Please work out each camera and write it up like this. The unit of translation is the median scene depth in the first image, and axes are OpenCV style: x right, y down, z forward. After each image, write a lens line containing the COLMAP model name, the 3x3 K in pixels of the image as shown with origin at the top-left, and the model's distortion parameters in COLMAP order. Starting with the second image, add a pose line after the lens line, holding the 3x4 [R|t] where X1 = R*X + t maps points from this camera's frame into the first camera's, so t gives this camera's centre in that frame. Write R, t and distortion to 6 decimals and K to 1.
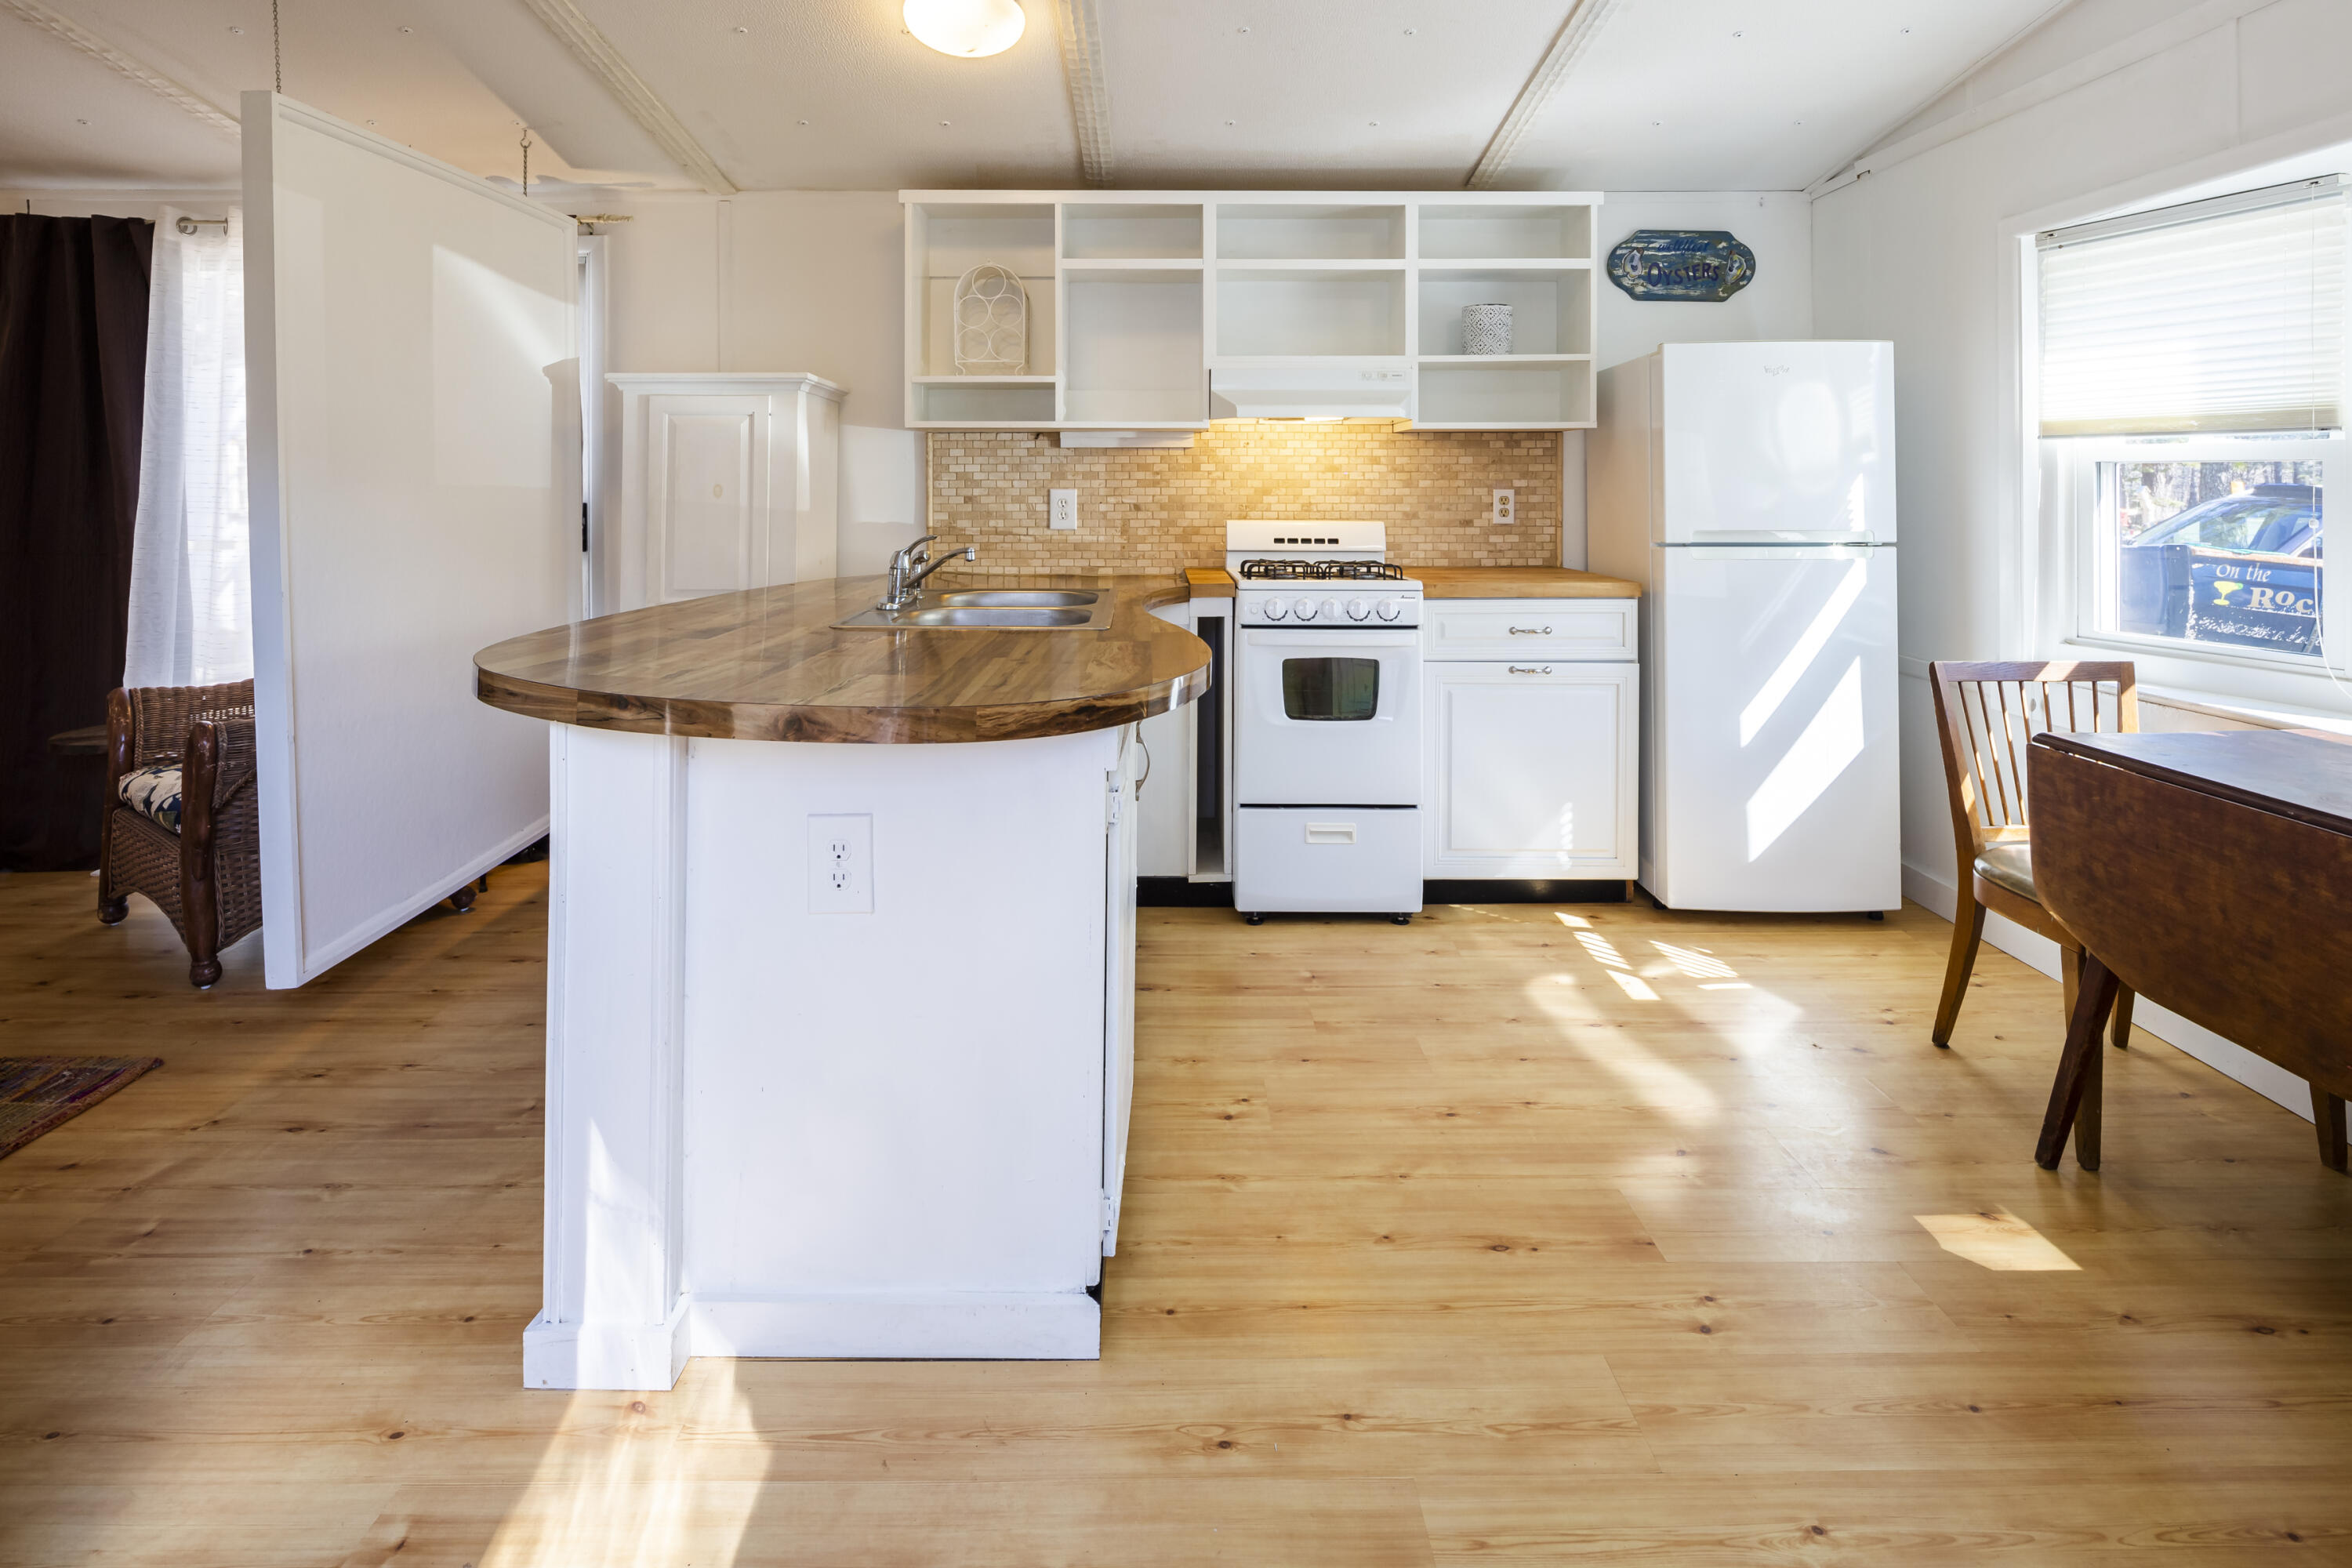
lens RADIAL K [[1140.5, 0, 1170.8], [0, 1140.5, 809.4], [0, 0, 1]] dist [0.001884, 0.000525]
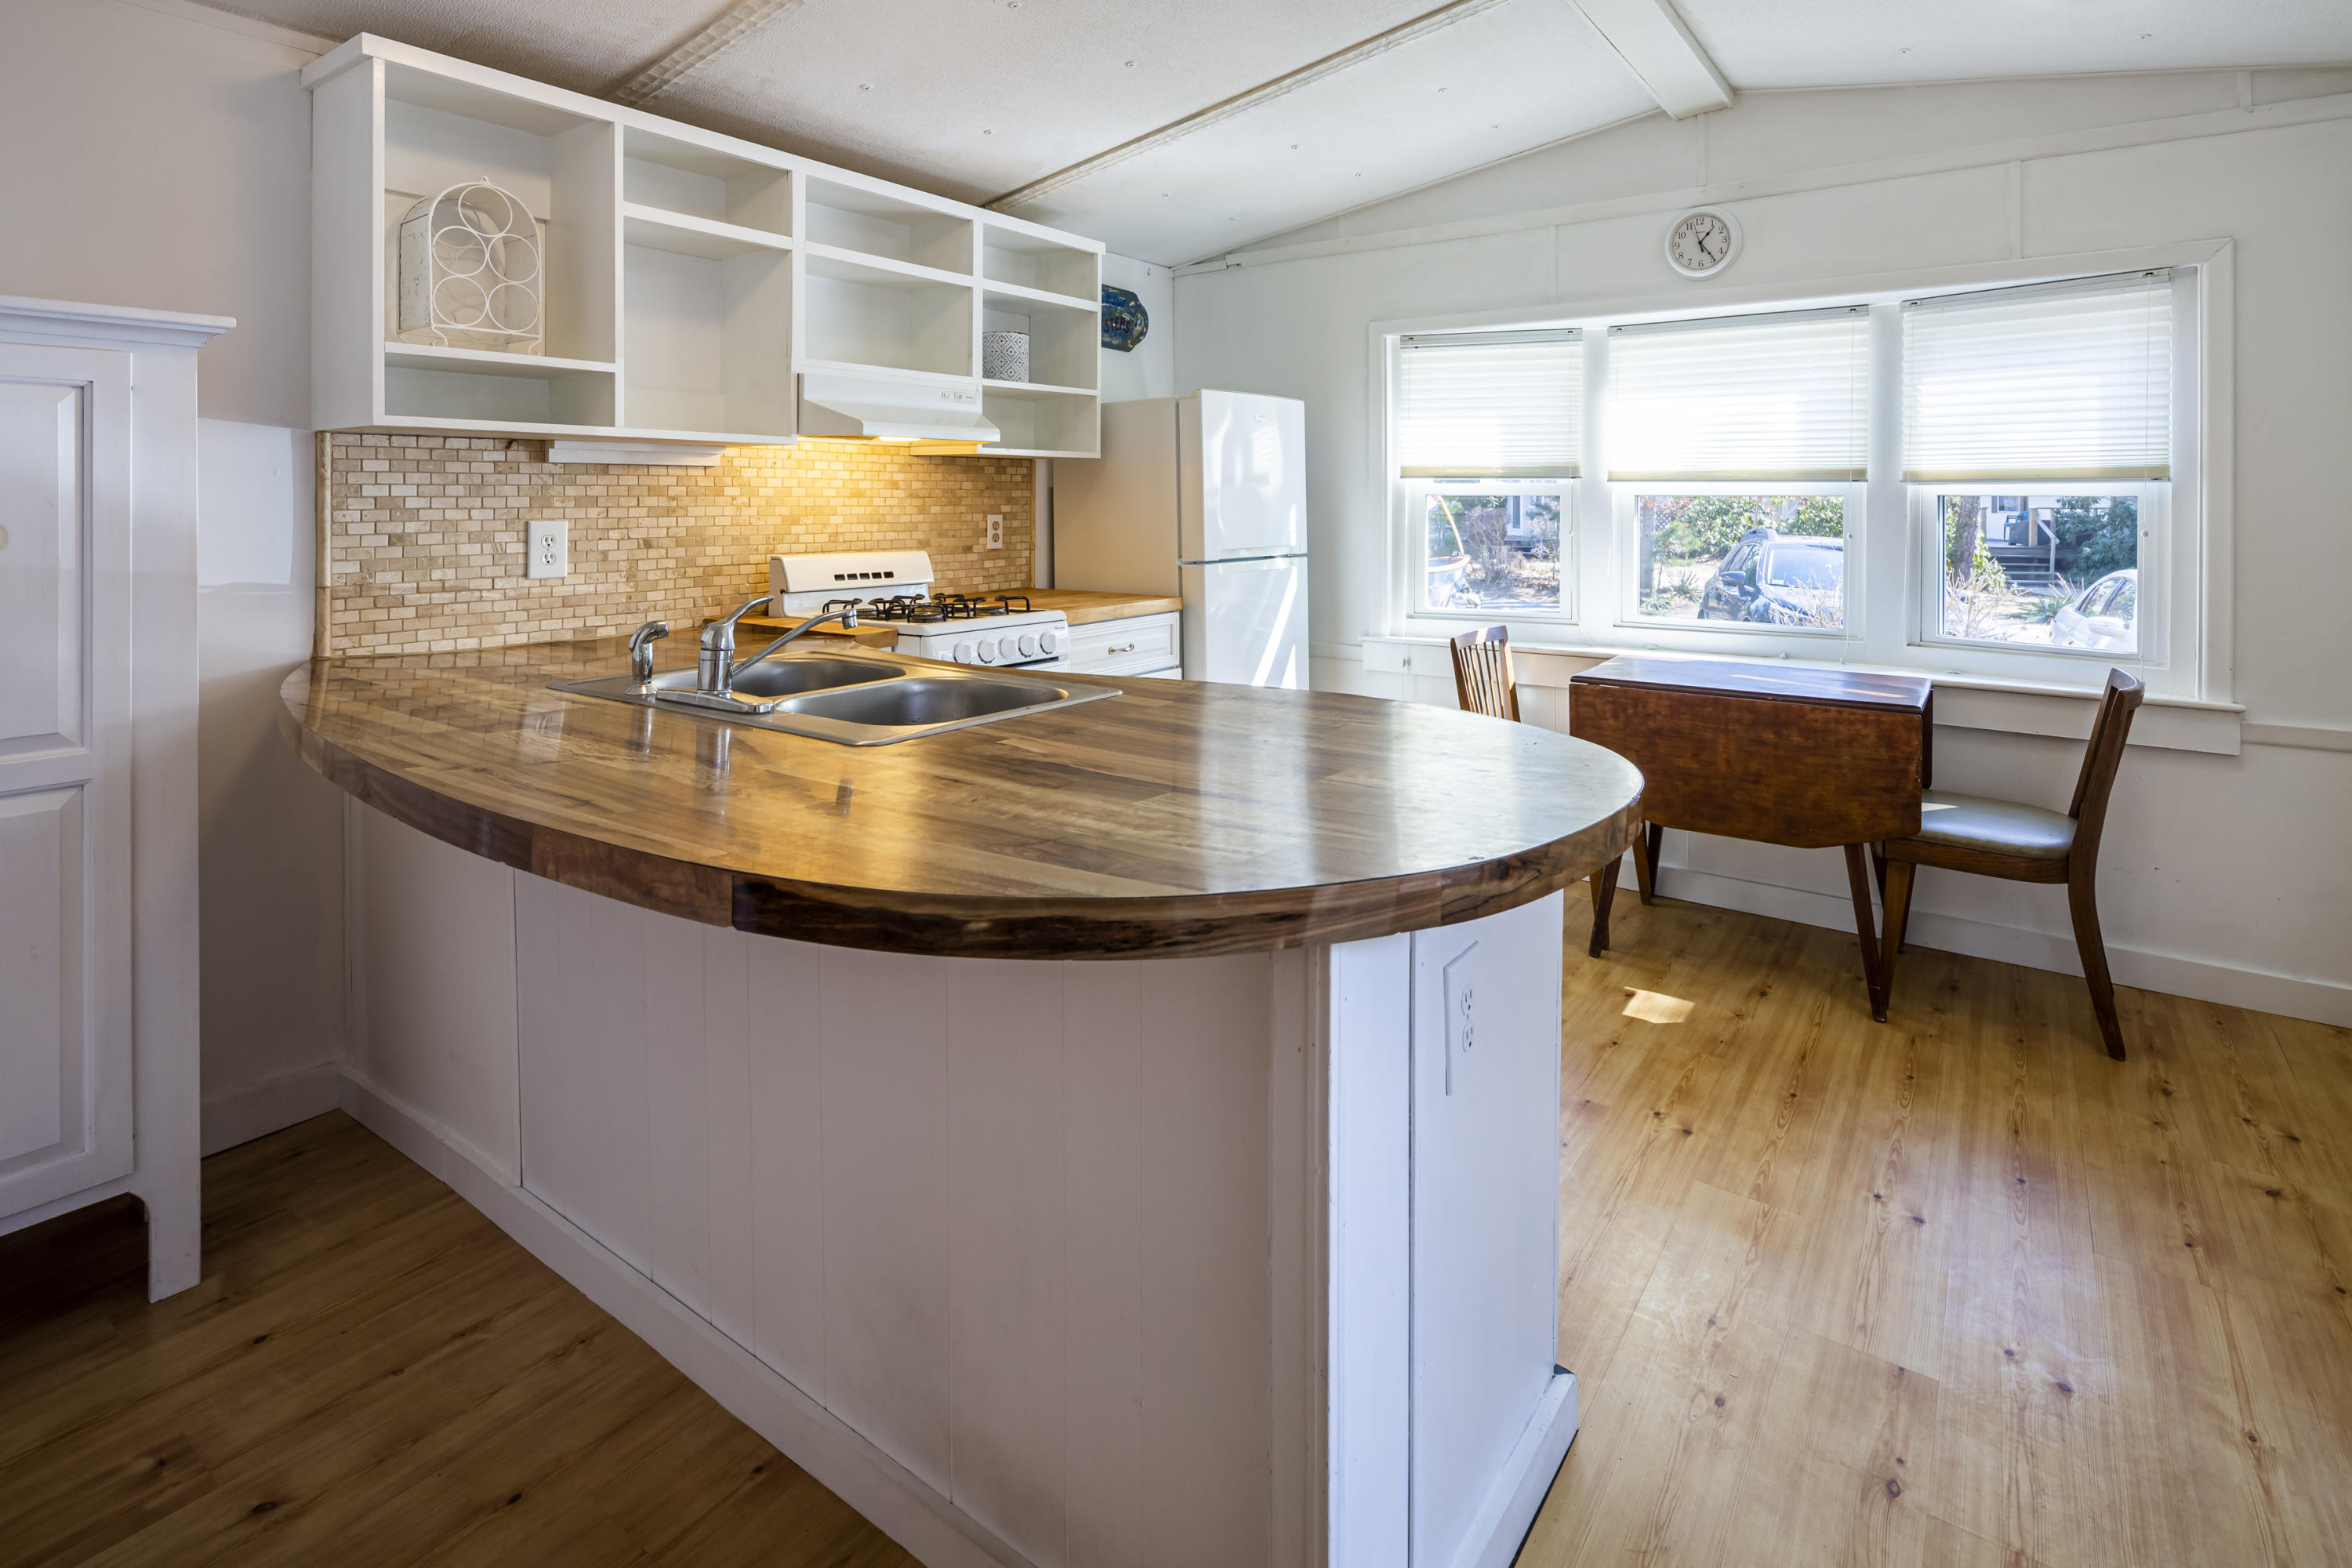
lens RADIAL K [[1129.3, 0, 1176.0], [0, 1129.3, 784.0], [0, 0, 1]] dist [-0.001765, 0.000084]
pose [[0.593038, -0.196323, 0.780873, -0.439347], [0.219485, 0.972508, 0.077814, -0.094523], [-0.774682, 0.125244, 0.619824, 0.297081]]
